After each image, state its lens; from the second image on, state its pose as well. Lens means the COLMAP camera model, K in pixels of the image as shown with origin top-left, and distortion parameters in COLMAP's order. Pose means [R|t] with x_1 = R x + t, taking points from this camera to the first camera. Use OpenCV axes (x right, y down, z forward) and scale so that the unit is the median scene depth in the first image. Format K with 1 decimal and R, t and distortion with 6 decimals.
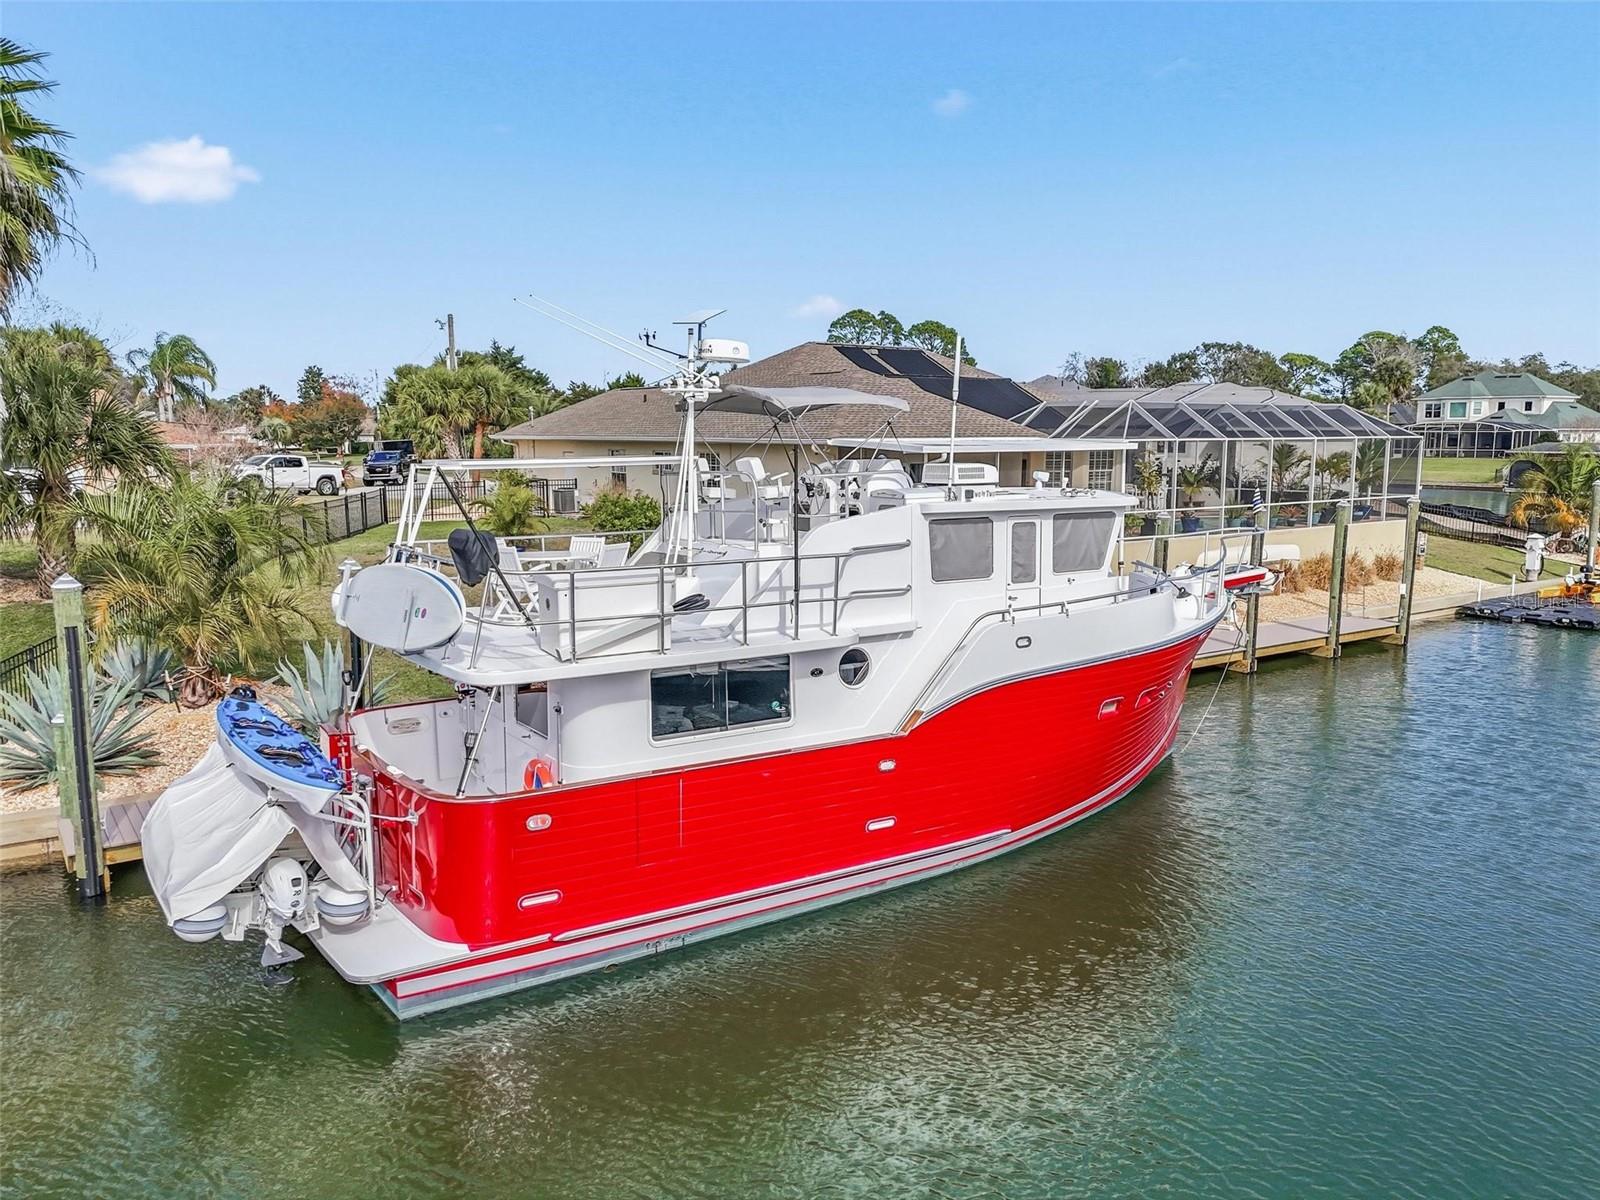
lens RADIAL K [[1169.9, 0, 800.7], [0, 1169.9, 604.9], [0, 0, 1]] dist [0.077610, -0.072313]
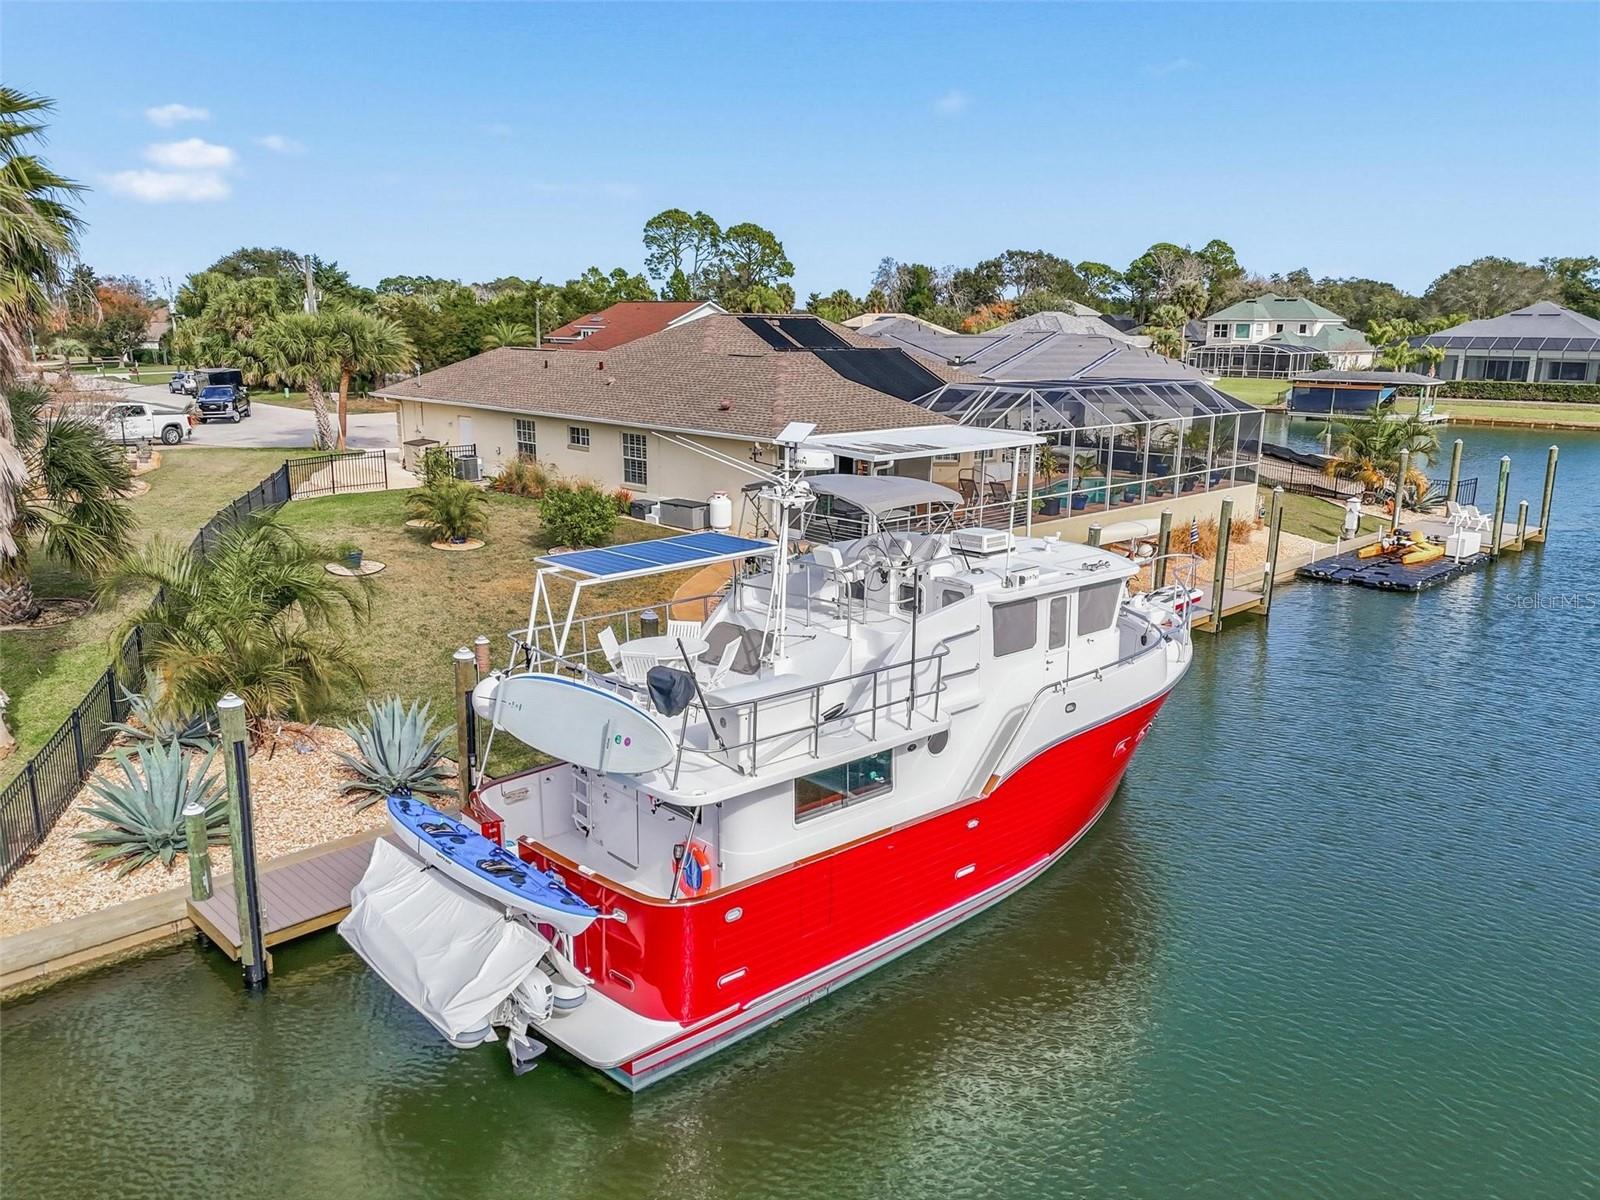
lens RADIAL K [[1169.9, 0, 800.7], [0, 1169.9, 604.9], [0, 0, 1]] dist [0.077610, -0.072313]
pose [[0.985811, -0.028088, 0.165490, -0.100894], [0.012948, 0.995687, 0.091864, -0.068268], [-0.167357, -0.088418, 0.981924, -0.041268]]
